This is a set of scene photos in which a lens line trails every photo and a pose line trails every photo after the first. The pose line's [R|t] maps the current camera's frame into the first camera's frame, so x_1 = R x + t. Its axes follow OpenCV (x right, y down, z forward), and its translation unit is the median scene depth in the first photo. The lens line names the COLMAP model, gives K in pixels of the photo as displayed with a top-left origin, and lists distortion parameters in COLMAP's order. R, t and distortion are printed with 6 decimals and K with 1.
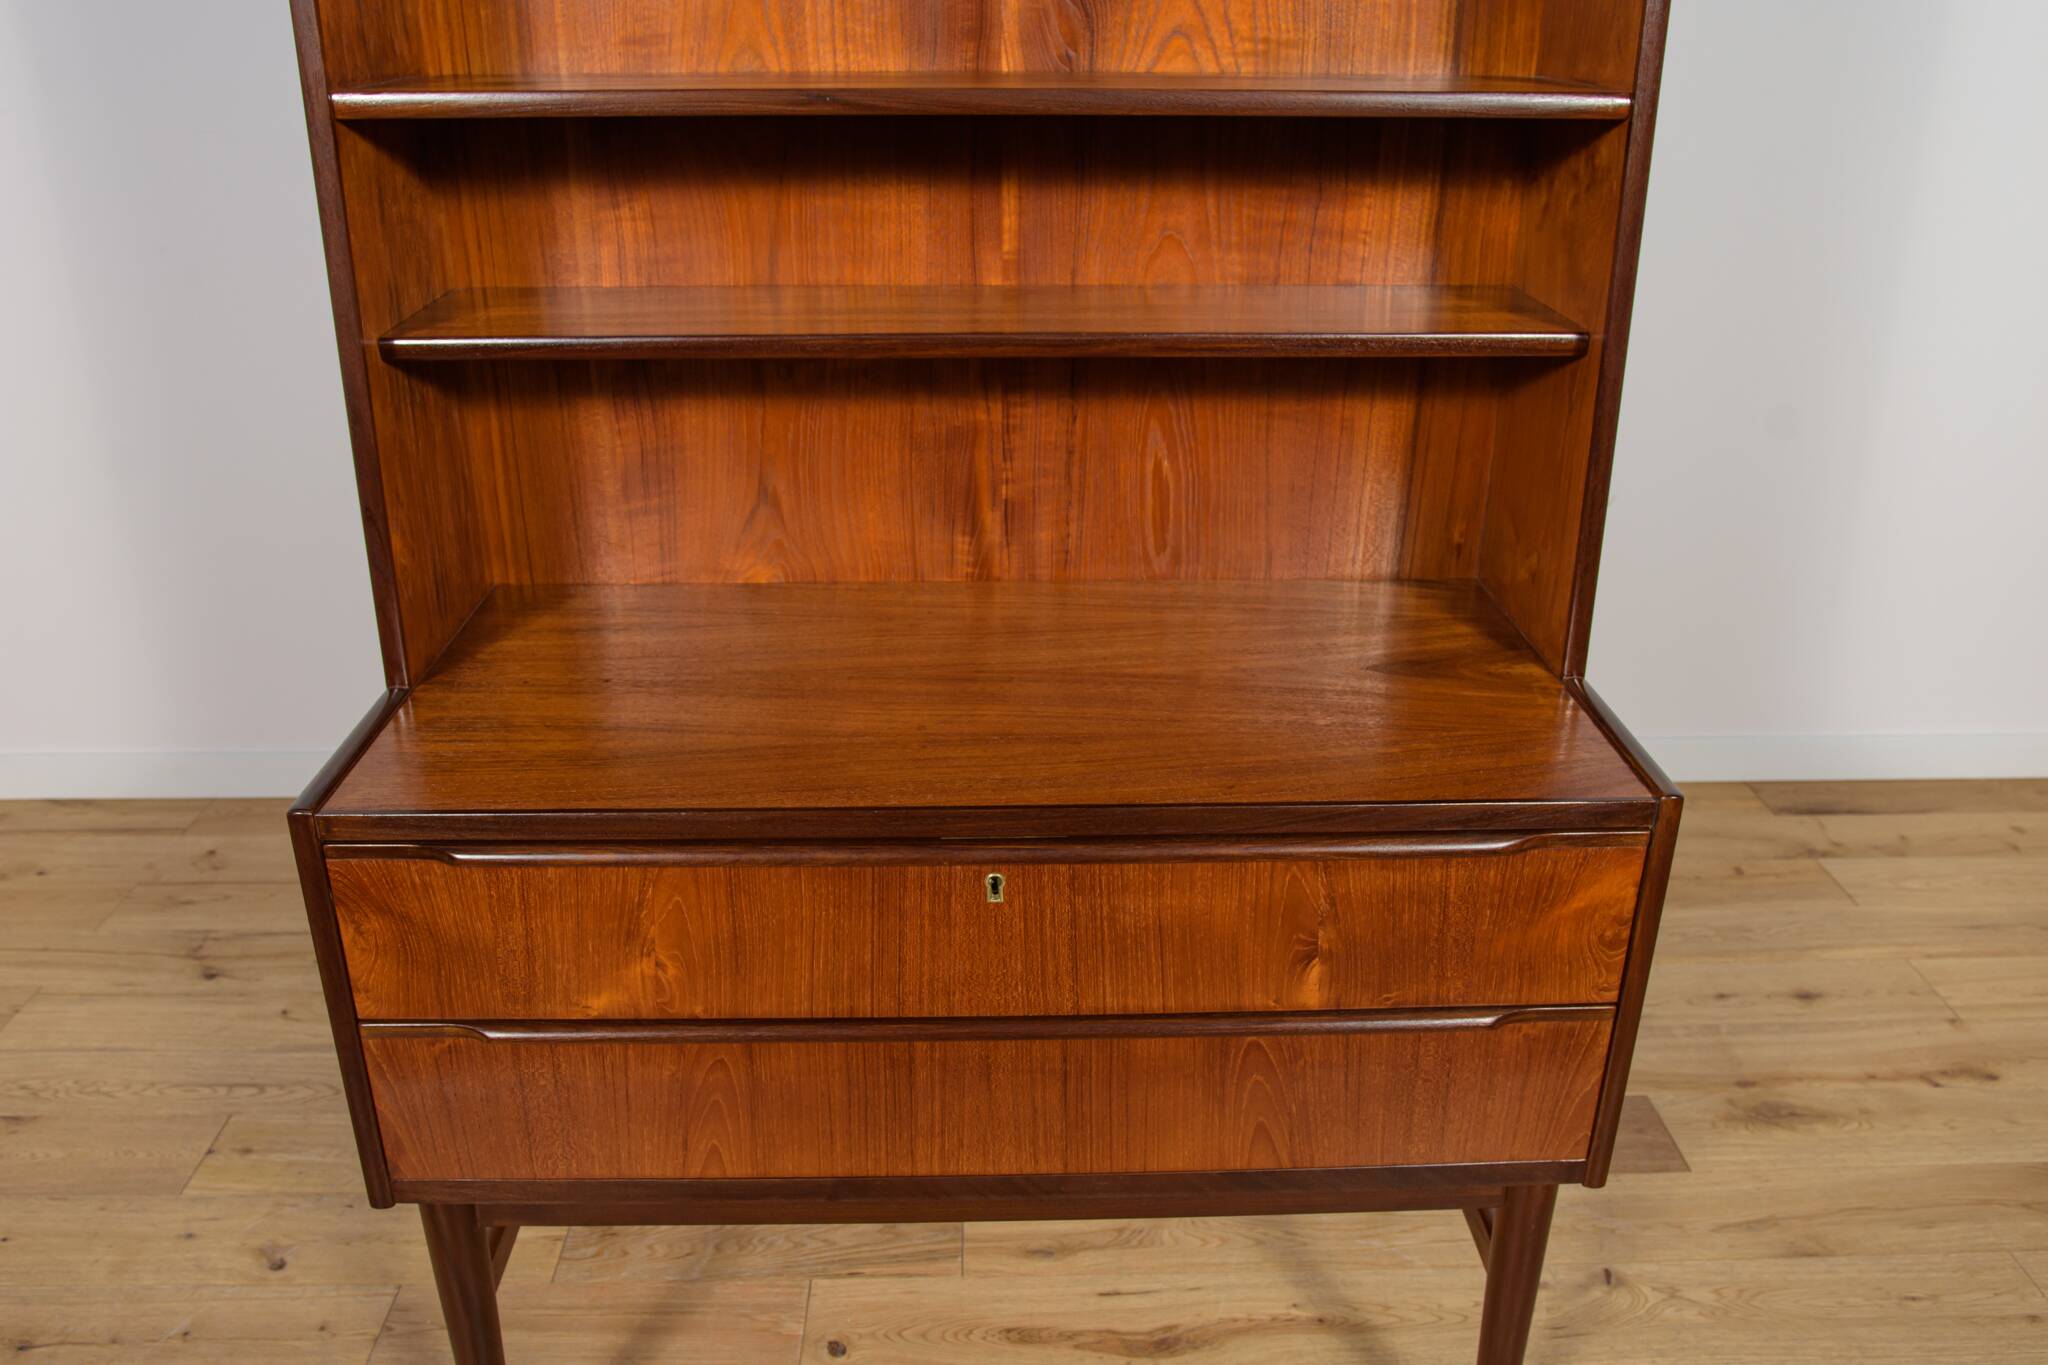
lens RADIAL K [[1651.0, 0, 1038.3], [0, 1651.0, 692.4], [0, 0, 1]] dist [-0.084156, 0.062888]
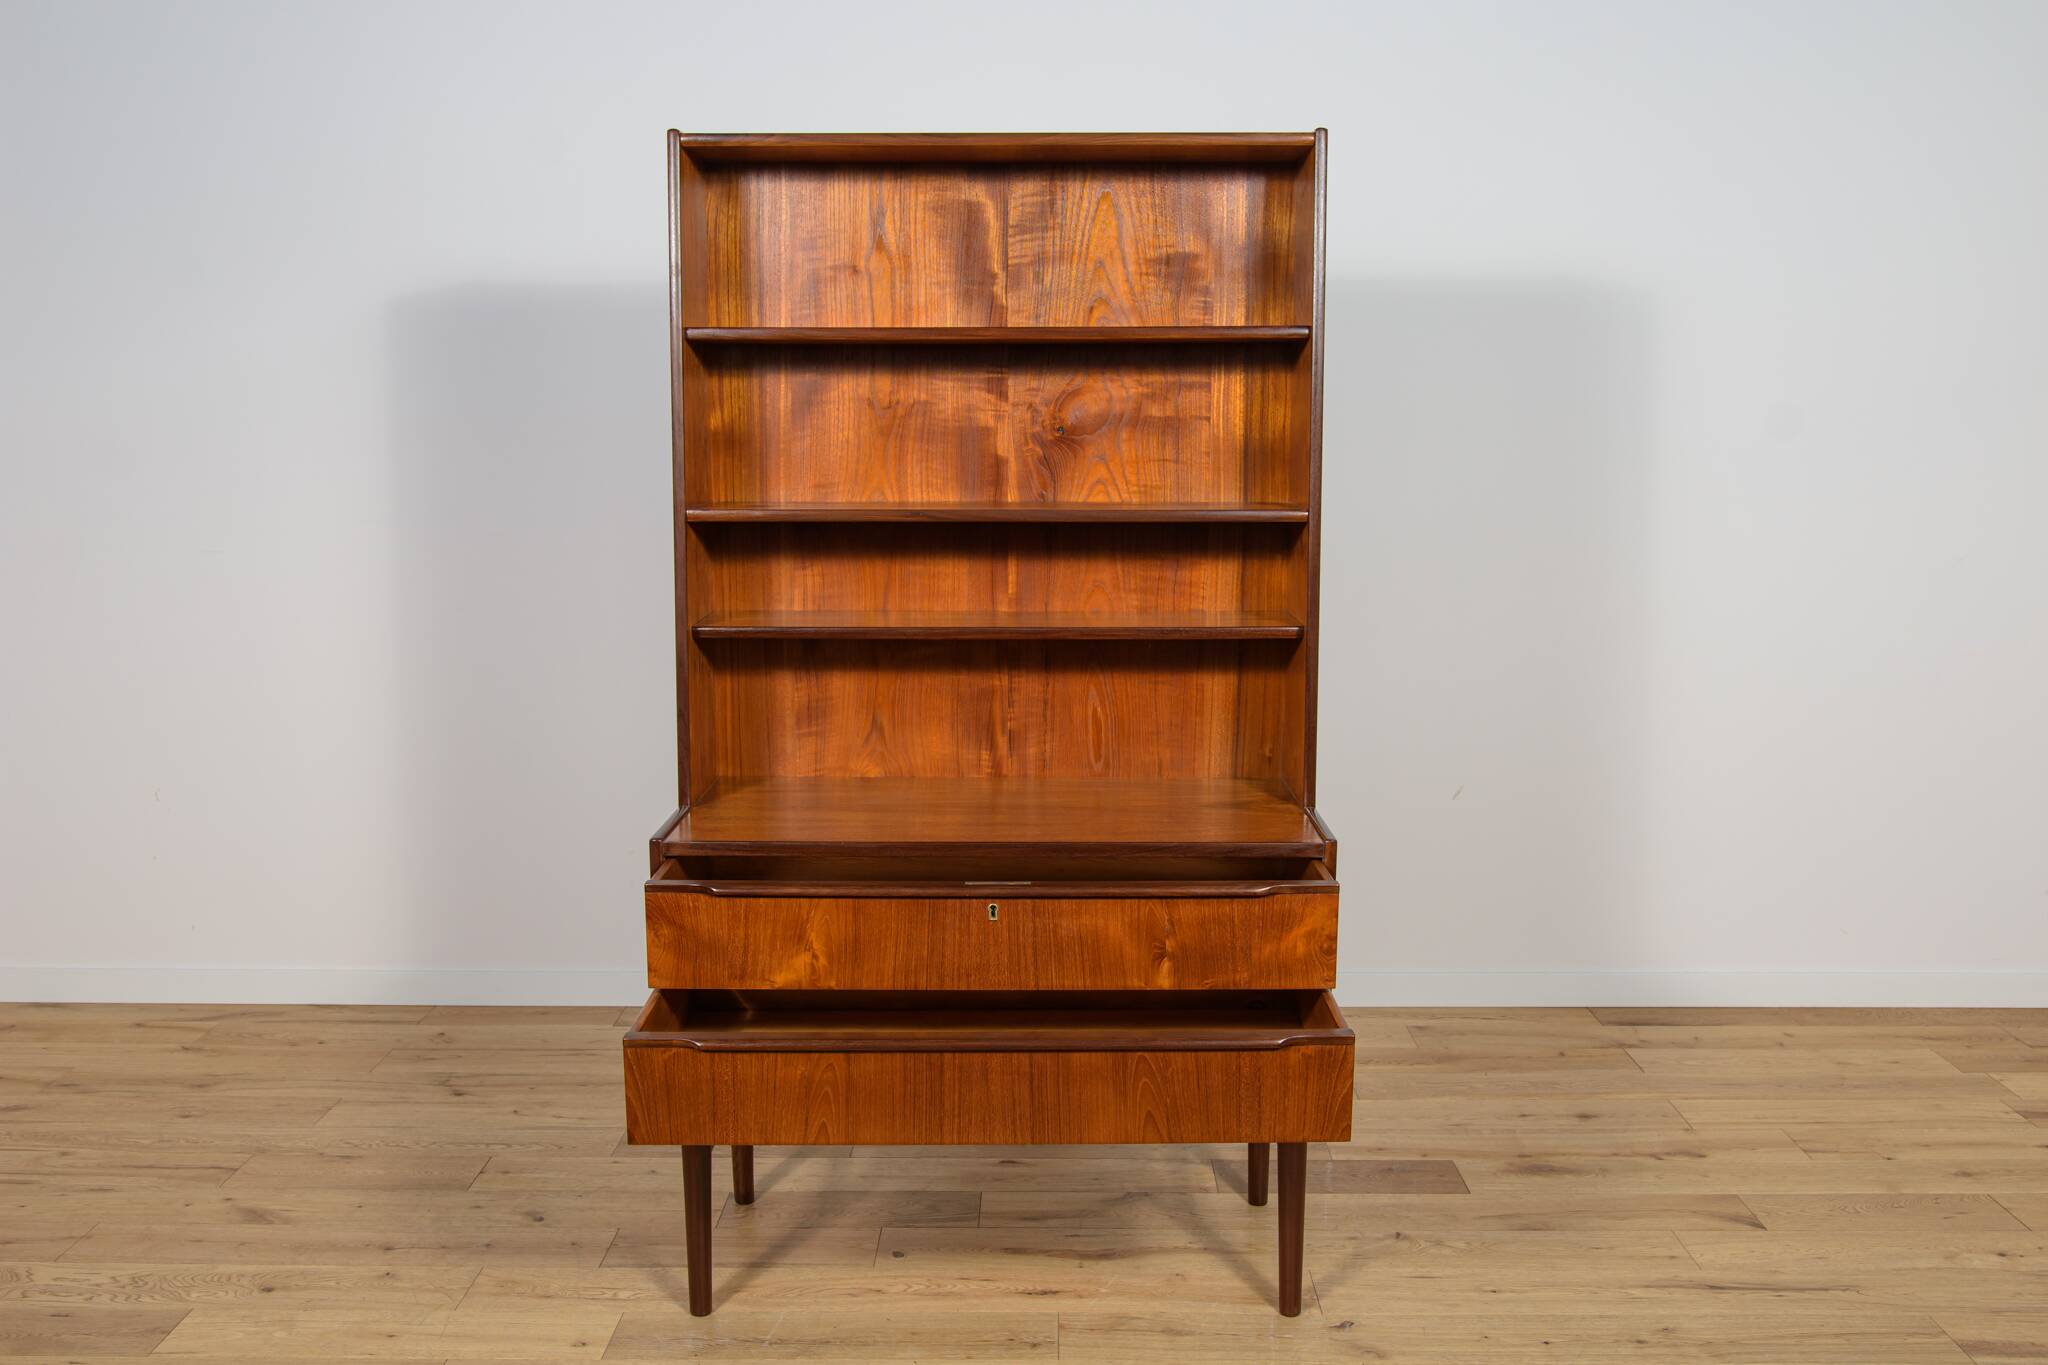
lens RADIAL K [[1832.1, 0, 1034.9], [0, 1832.1, 652.4], [0, 0, 1]] dist [-0.062257, 0.074466]
pose [[0.999359, 0.001012, -0.035793, 0.079060], [-0.010813, 0.961459, -0.274735, 0.350770], [0.034135, 0.274946, 0.960854, -0.937272]]
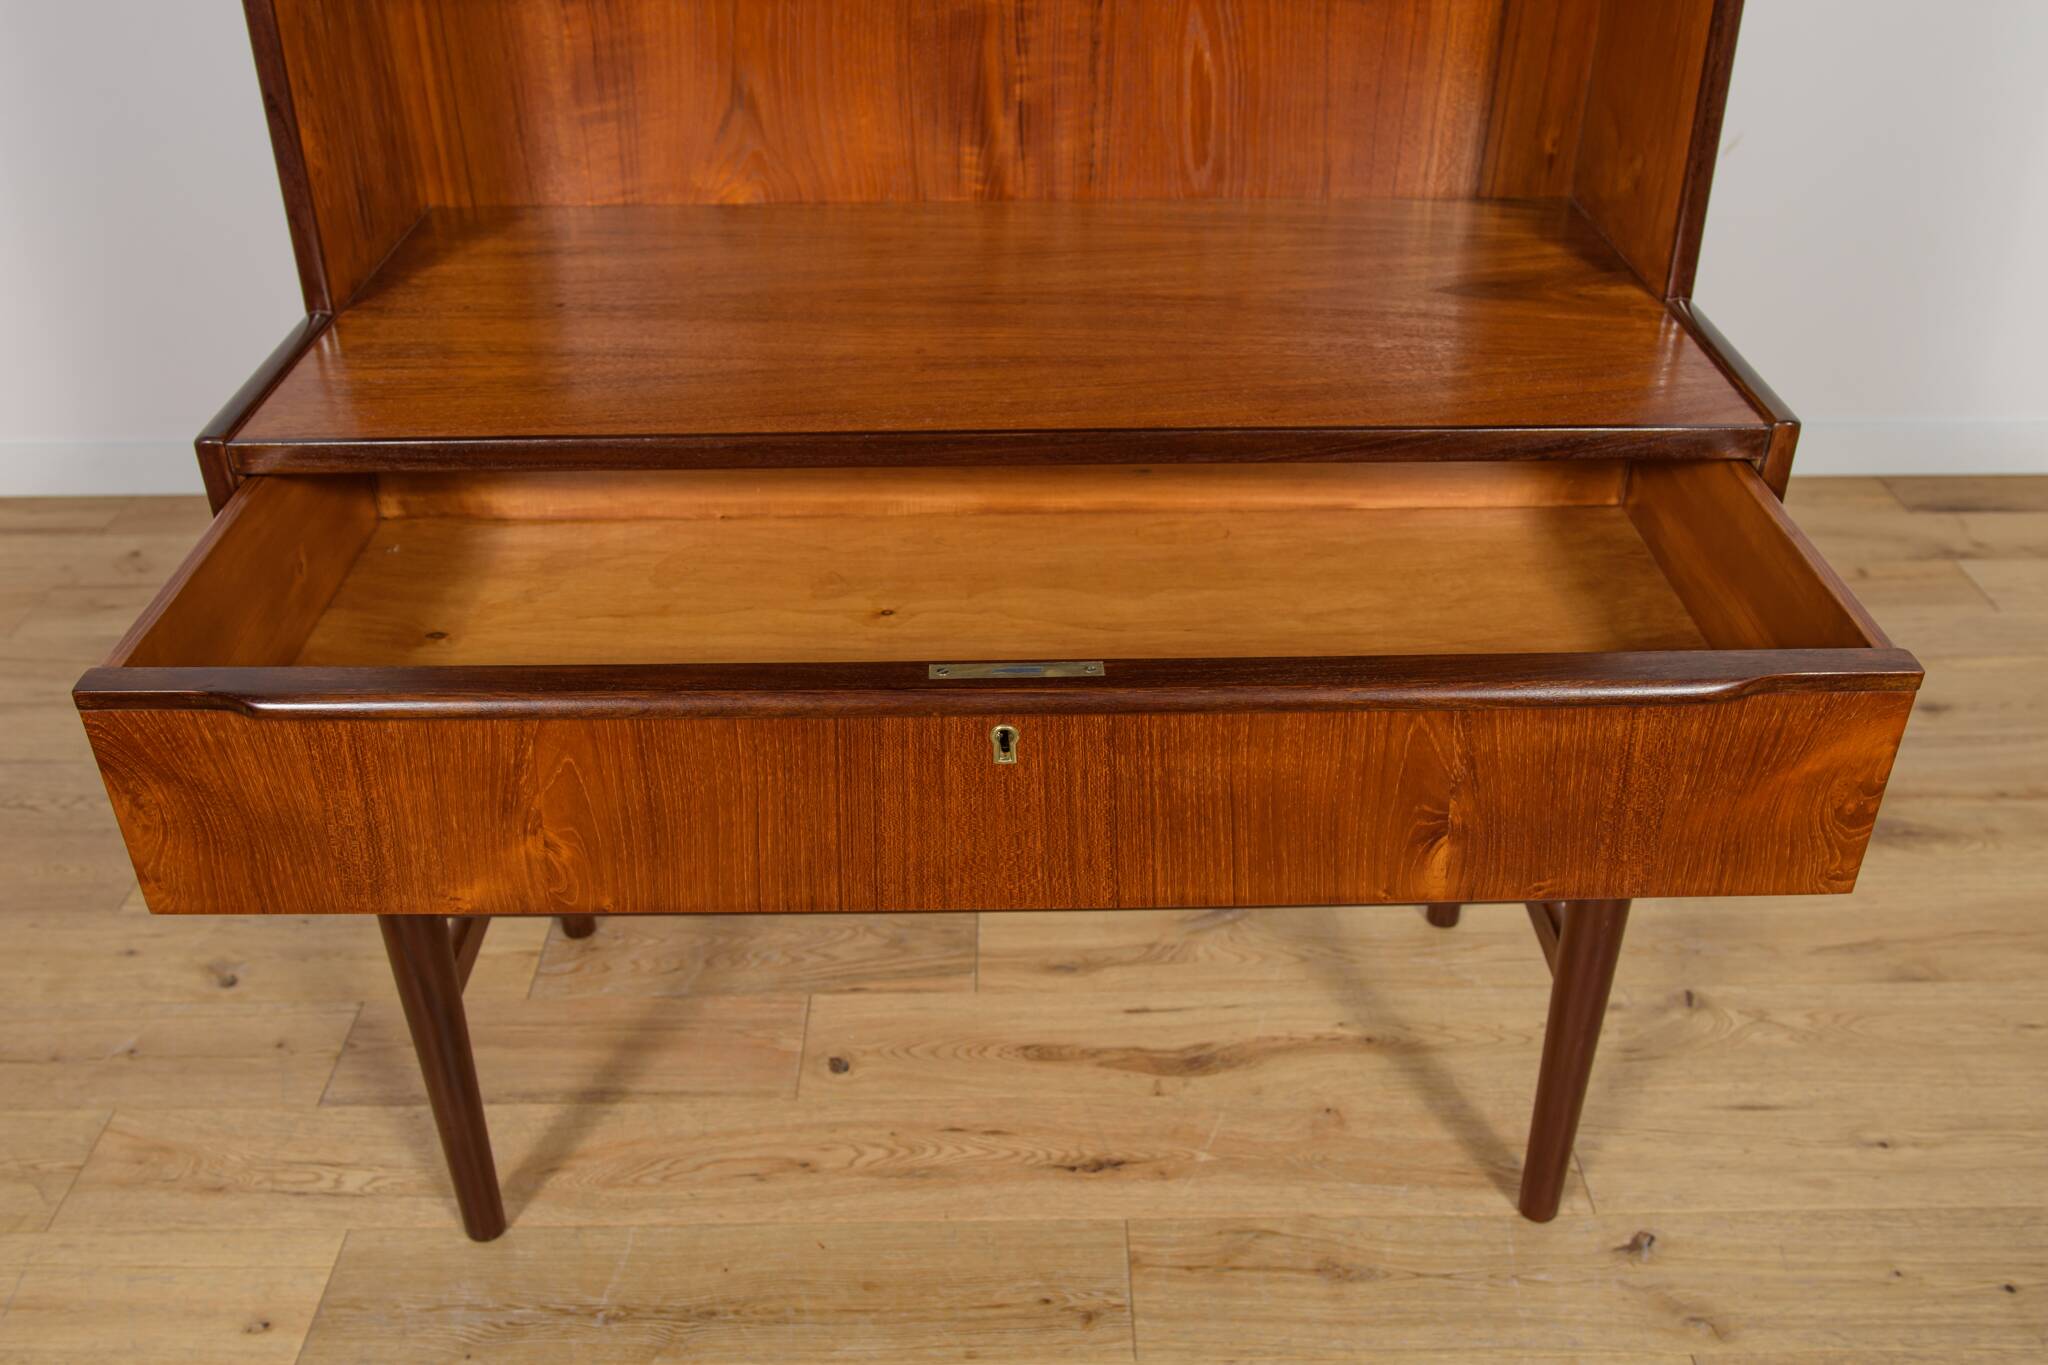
lens RADIAL K [[1847.4, 0, 1034.9], [0, 1847.4, 702.5], [0, 0, 1]] dist [-0.054449, 0.063606]
pose [[0.999787, 0.001638, -0.020563, 0.008235], [0.001507, 0.988381, 0.151990, 0.047136], [0.020573, -0.151988, 0.988168, 0.008931]]
